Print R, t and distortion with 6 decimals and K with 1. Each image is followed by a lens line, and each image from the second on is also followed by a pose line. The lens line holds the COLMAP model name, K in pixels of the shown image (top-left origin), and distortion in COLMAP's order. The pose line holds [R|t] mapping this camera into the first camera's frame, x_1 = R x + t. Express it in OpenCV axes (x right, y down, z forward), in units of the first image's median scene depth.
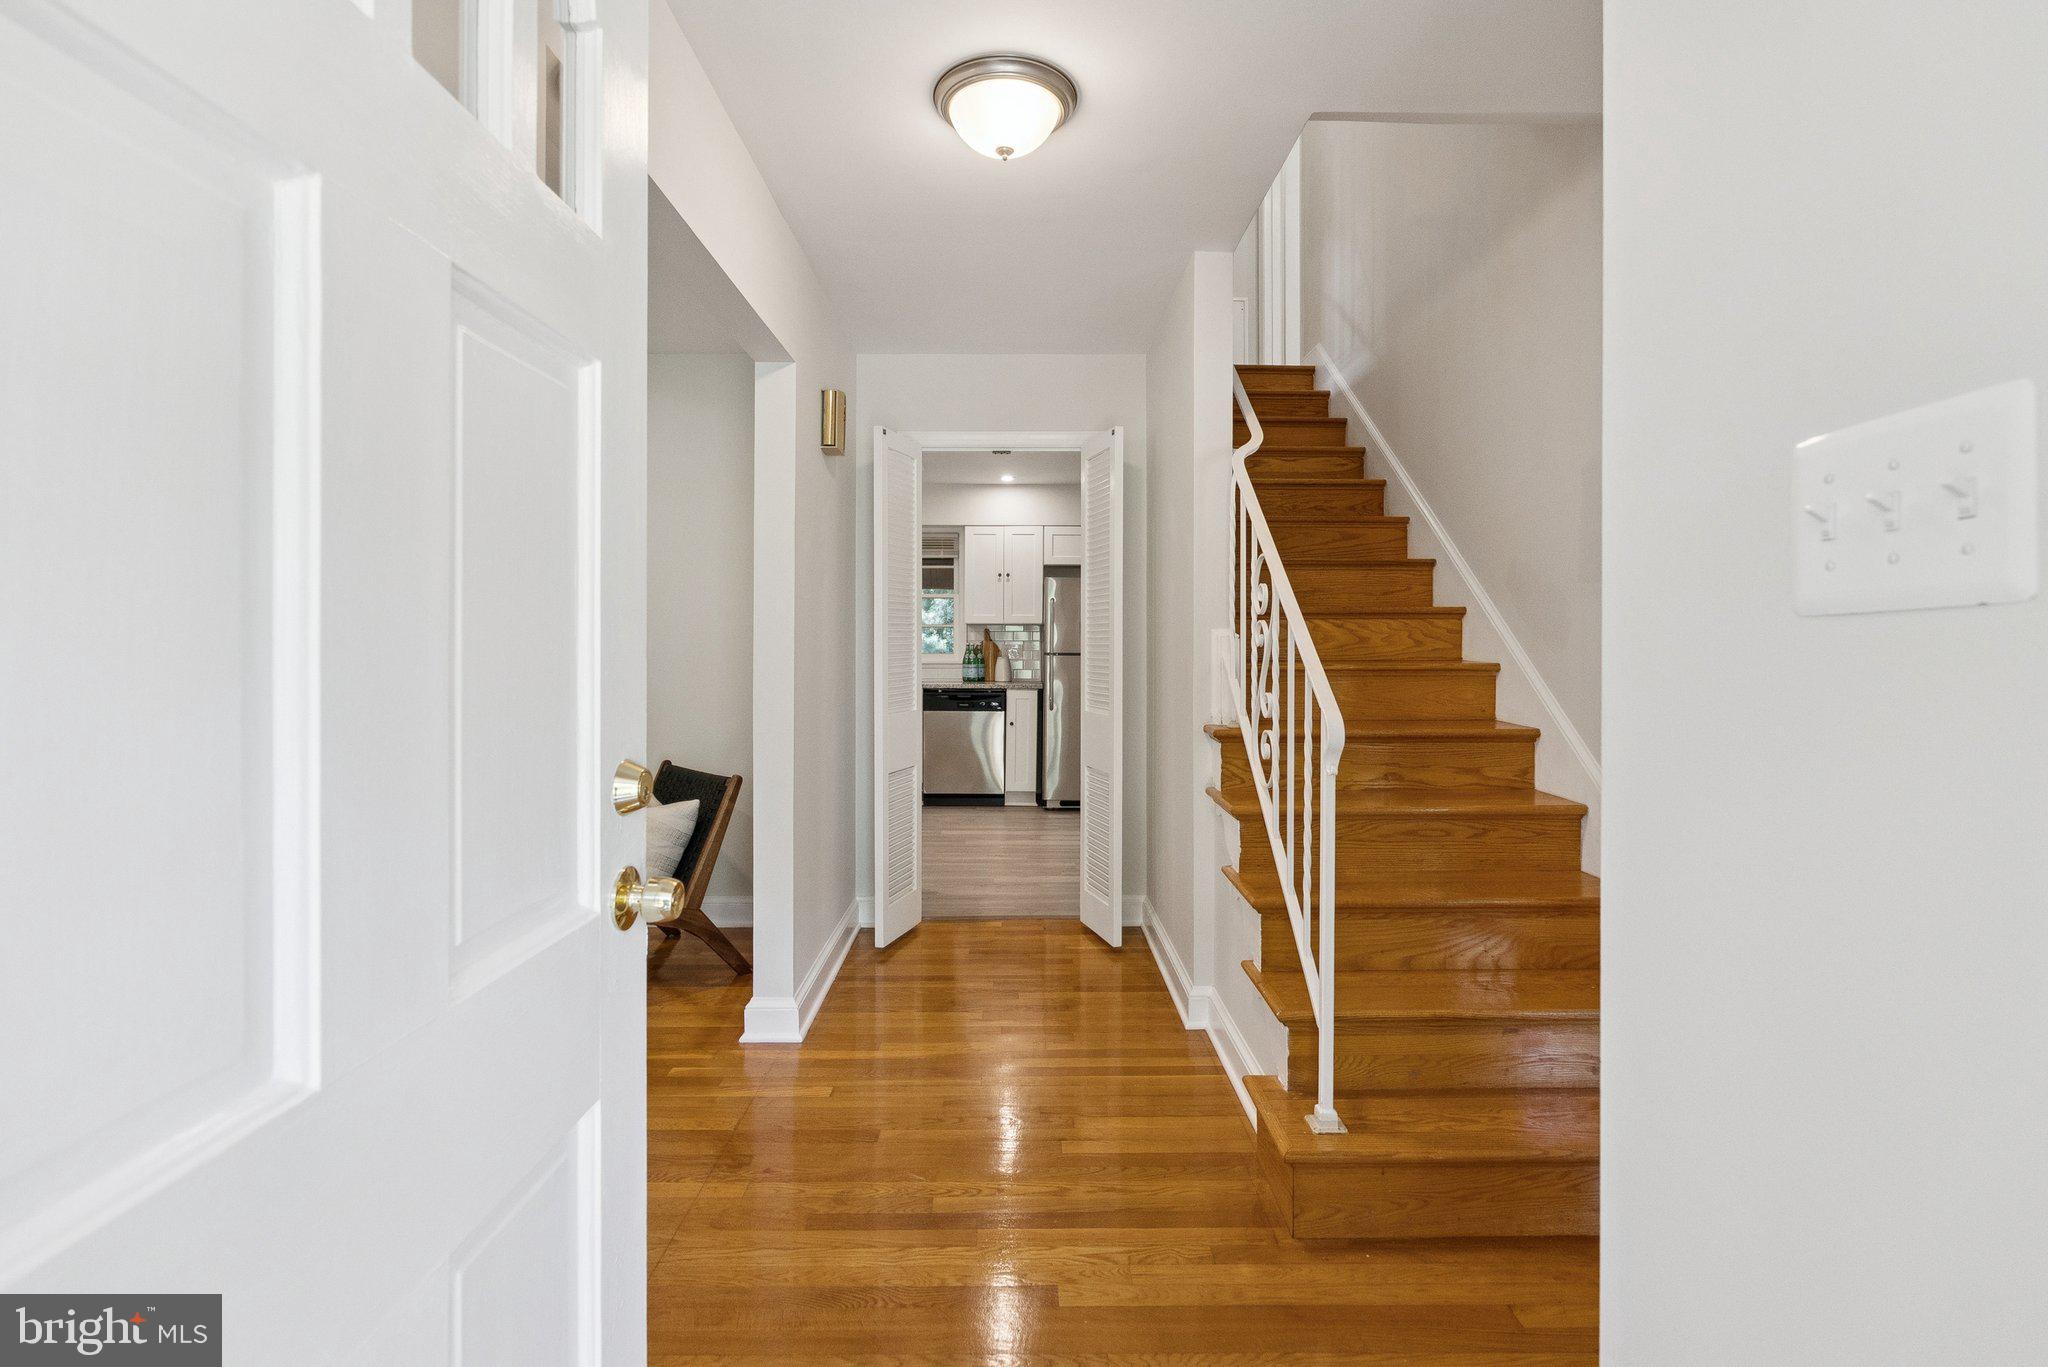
lens RADIAL K [[940.9, 0, 1029.5], [0, 940.9, 663.5], [0, 0, 1]] dist [-0.007536, 0.000680]
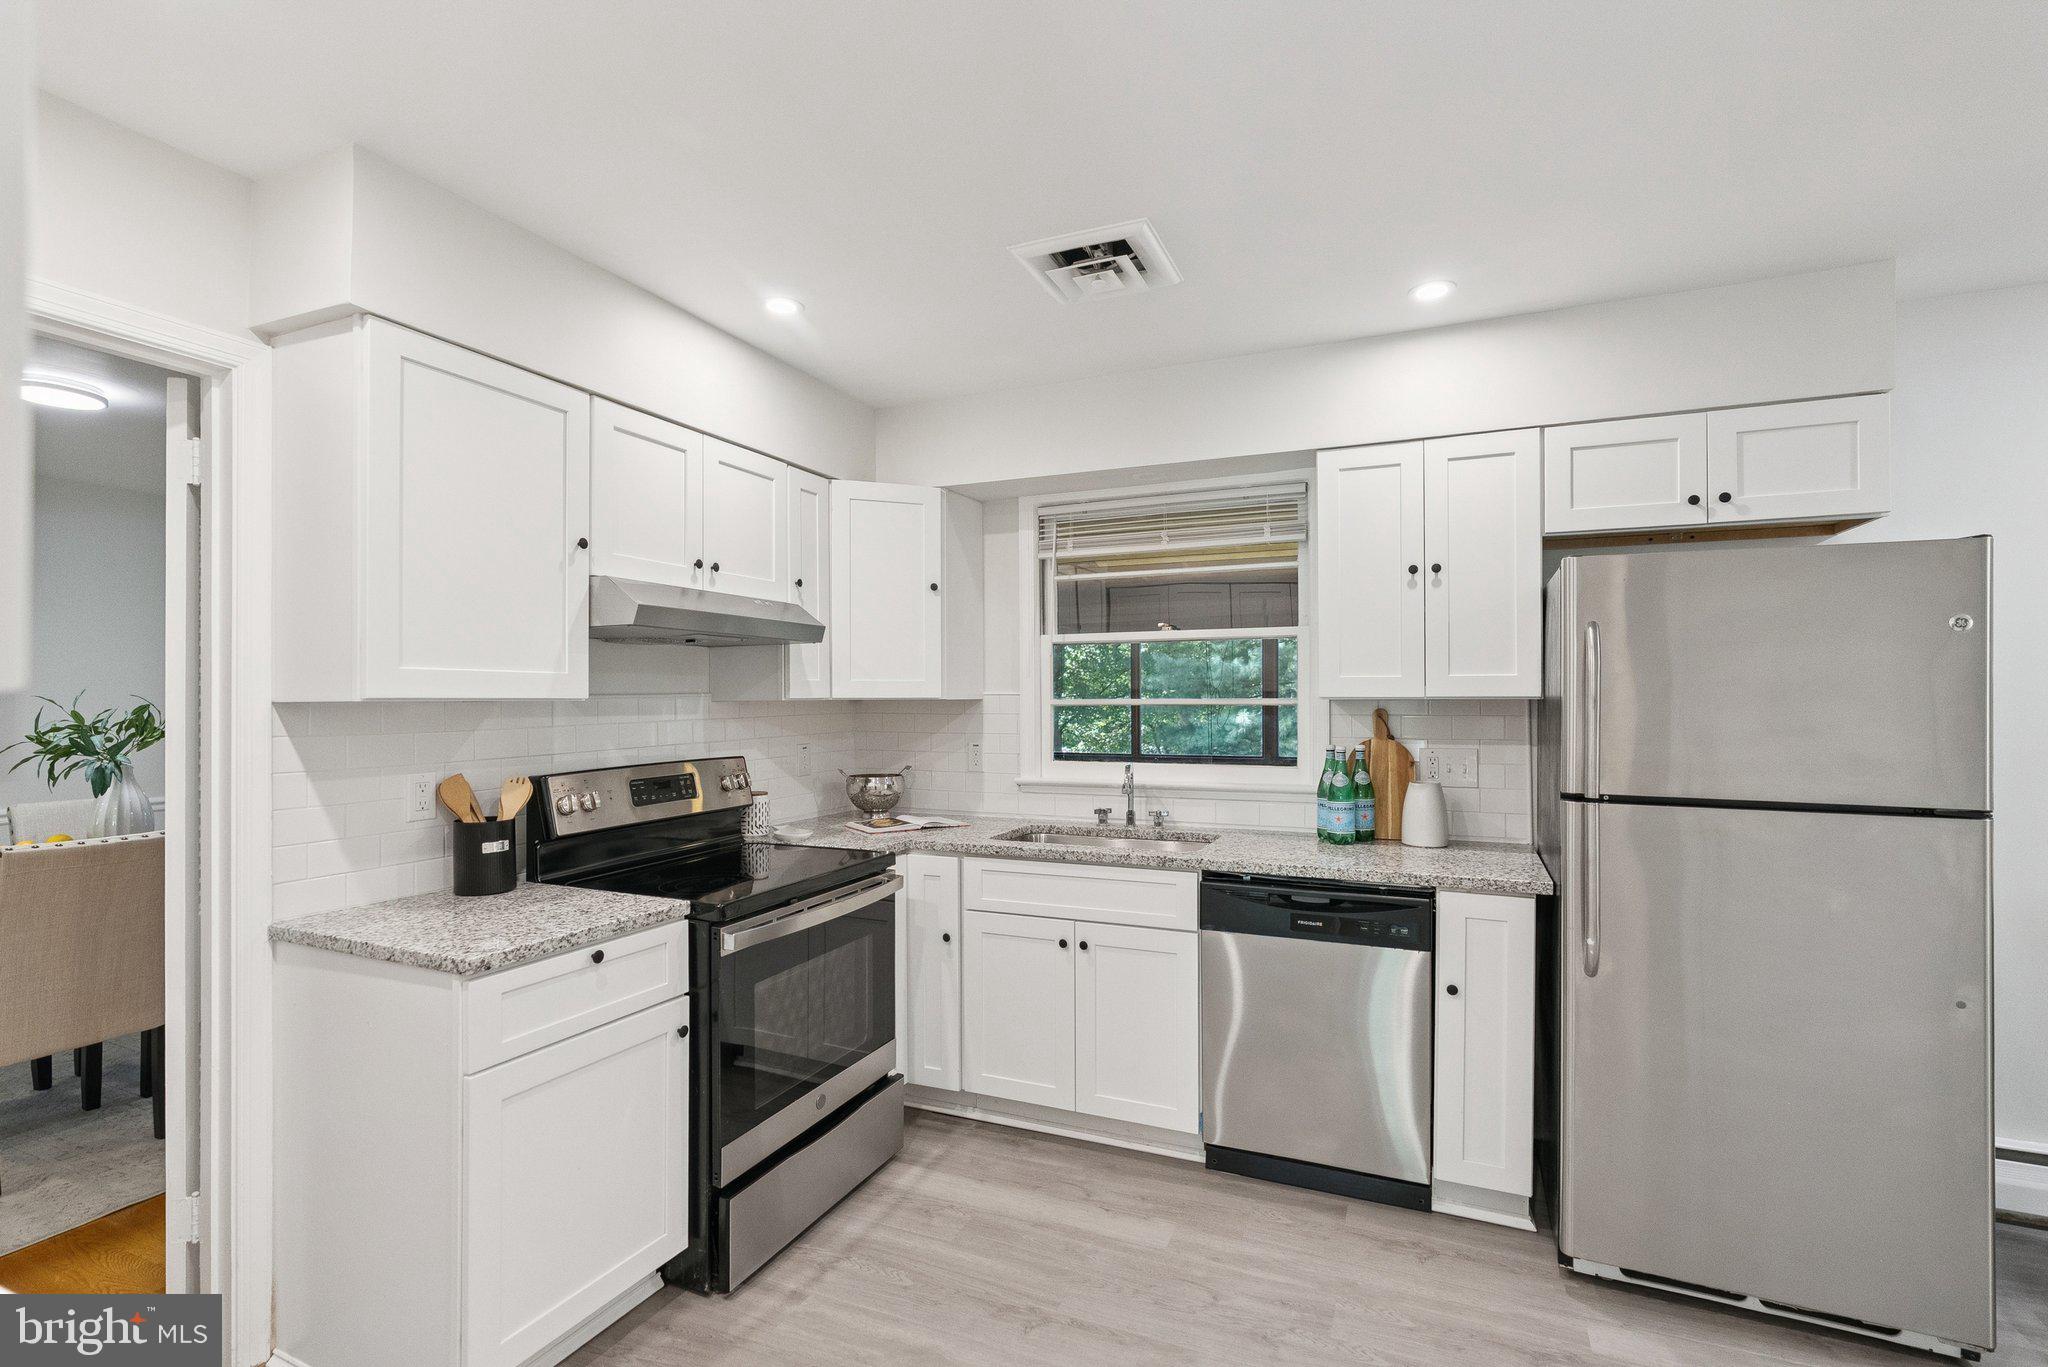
lens RADIAL K [[940.9, 0, 1013.6], [0, 940.9, 691.3], [0, 0, 1]] dist [-0.007536, 0.000680]
pose [[0.902694, -0.009299, -0.430182, -0.014921], [0.002478, 0.999862, -0.016414, -0.040899], [0.430276, 0.013751, 0.902593, 0.607163]]
